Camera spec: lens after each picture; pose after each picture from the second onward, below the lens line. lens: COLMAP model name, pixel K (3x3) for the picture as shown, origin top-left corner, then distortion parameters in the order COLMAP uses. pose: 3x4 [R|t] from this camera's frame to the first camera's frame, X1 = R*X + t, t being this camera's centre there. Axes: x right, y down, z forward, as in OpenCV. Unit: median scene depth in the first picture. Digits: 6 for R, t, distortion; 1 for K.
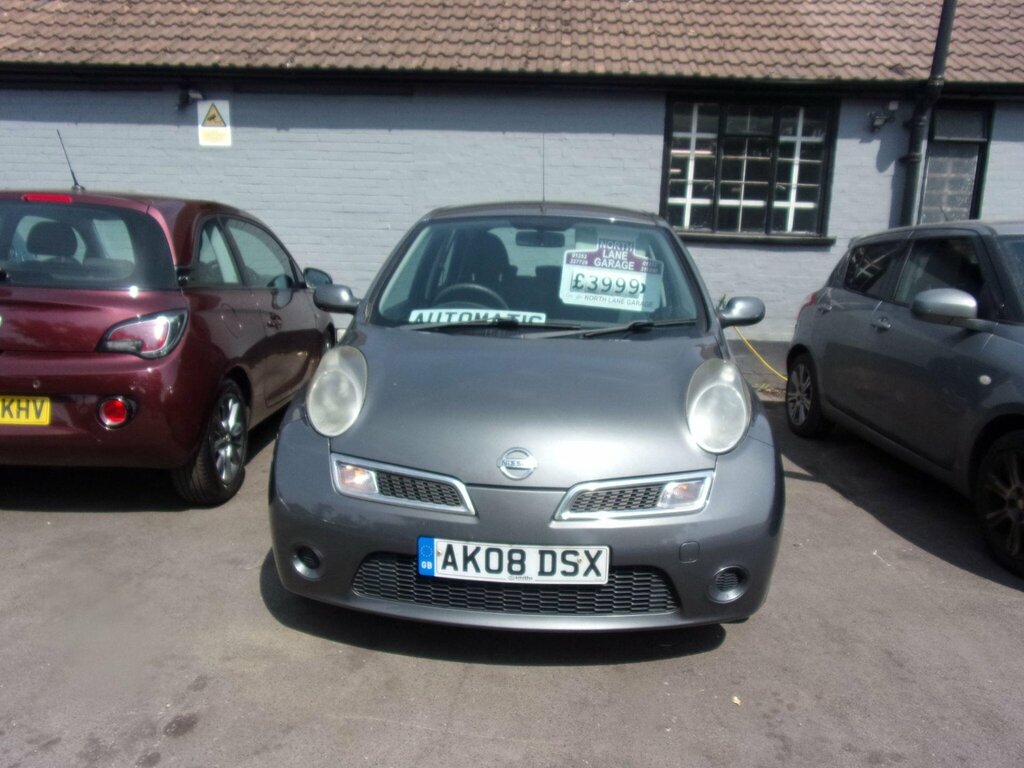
lens RADIAL K [[711.5, 0, 513.4], [0, 711.5, 385.5], [0, 0, 1]] dist [-0.032085, 0.008041]
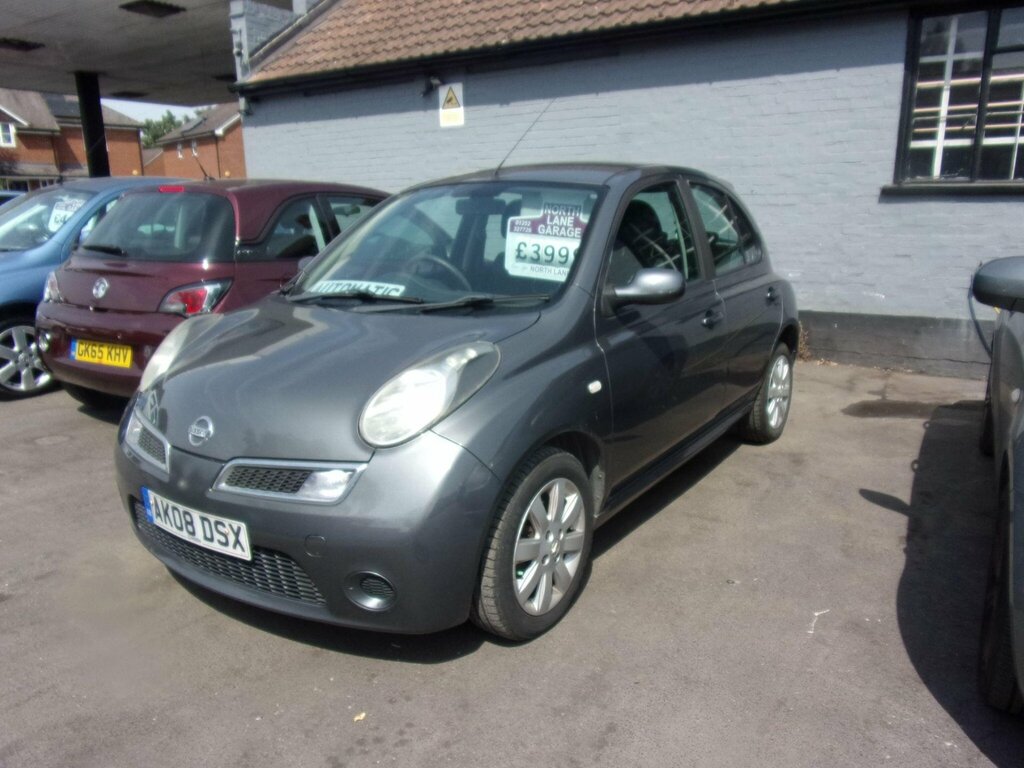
lens RADIAL K [[711.5, 0, 512.8], [0, 711.5, 382.9], [0, 0, 1]] dist [-0.032085, 0.008041]
pose [[0.873339, 0.077405, -0.480924, 0.533226], [-0.056552, 0.996729, 0.057728, -0.028513], [0.483820, -0.023219, 0.874860, 0.182910]]
